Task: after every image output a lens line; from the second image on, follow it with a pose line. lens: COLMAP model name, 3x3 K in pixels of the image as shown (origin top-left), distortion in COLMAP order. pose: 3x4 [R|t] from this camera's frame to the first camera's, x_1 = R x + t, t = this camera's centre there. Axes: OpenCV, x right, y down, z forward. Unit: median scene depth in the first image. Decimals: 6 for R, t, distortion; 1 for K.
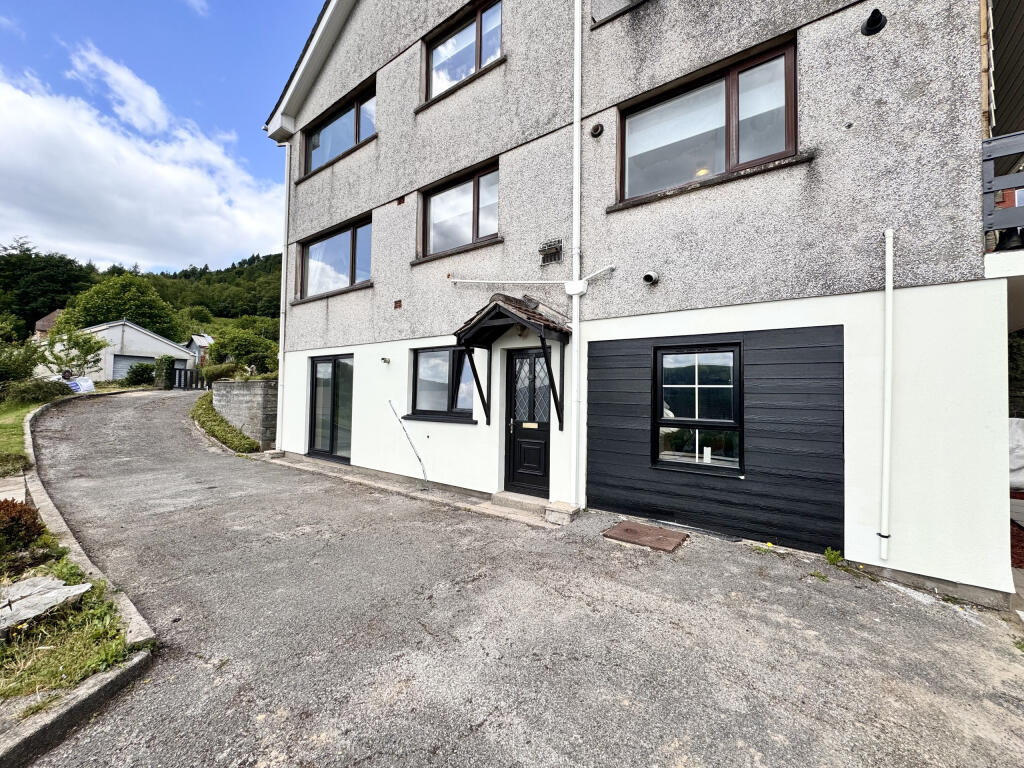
lens RADIAL K [[407.8, 0, 510.4], [0, 407.8, 382.6], [0, 0, 1]] dist [-0.002610, -0.000415]
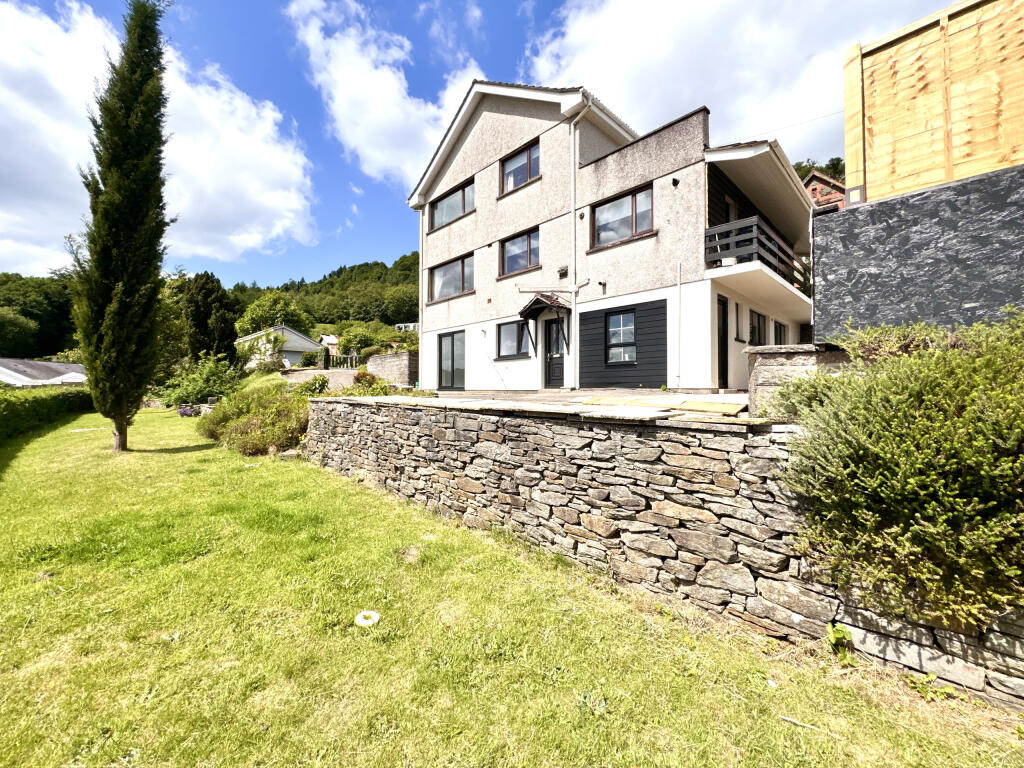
lens RADIAL K [[407.8, 0, 512.1], [0, 407.8, 384.5], [0, 0, 1]] dist [-0.002610, -0.000415]
pose [[0.986753, -0.017216, -0.161313, 0.138787], [0.019175, 0.999760, 0.010594, 0.193645], [0.161091, -0.013547, 0.986847, -0.936620]]
